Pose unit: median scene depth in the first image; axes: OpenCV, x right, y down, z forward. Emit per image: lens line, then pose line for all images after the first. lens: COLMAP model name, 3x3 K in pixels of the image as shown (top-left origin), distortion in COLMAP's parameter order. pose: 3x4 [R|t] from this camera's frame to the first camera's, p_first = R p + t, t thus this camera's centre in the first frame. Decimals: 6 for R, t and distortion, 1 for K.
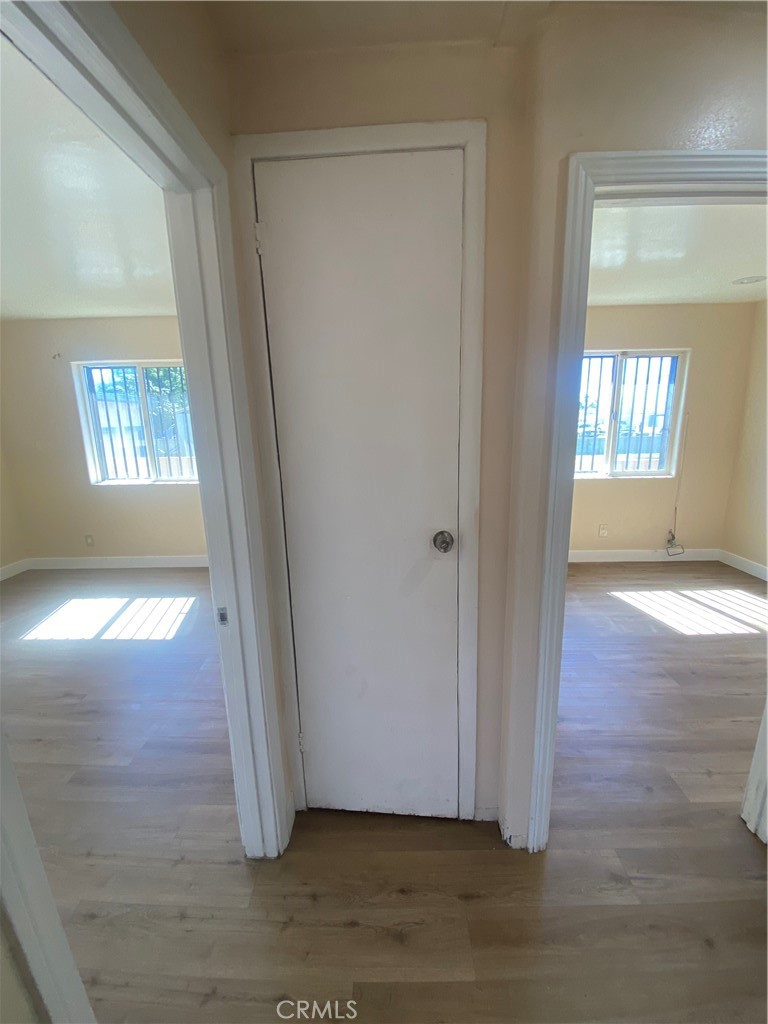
lens RADIAL K [[416.1, 0, 380.7], [0, 416.1, 505.0], [0, 0, 1]] dist [-0.013207, -0.002940]
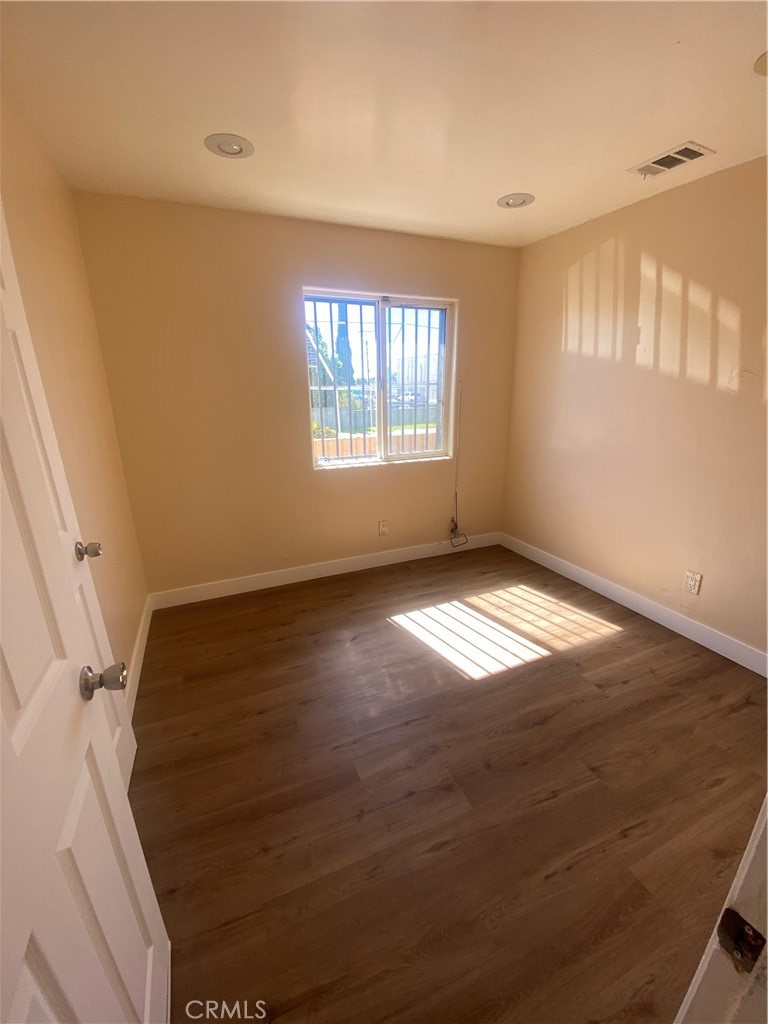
lens RADIAL K [[416.1, 0, 385.4], [0, 416.1, 518.1], [0, 0, 1]] dist [-0.013207, -0.002940]
pose [[0.901164, -0.120786, 0.416309, 0.218328], [0.083701, 0.990807, 0.106285, -0.047956], [-0.425320, -0.060935, 0.902990, 0.280991]]
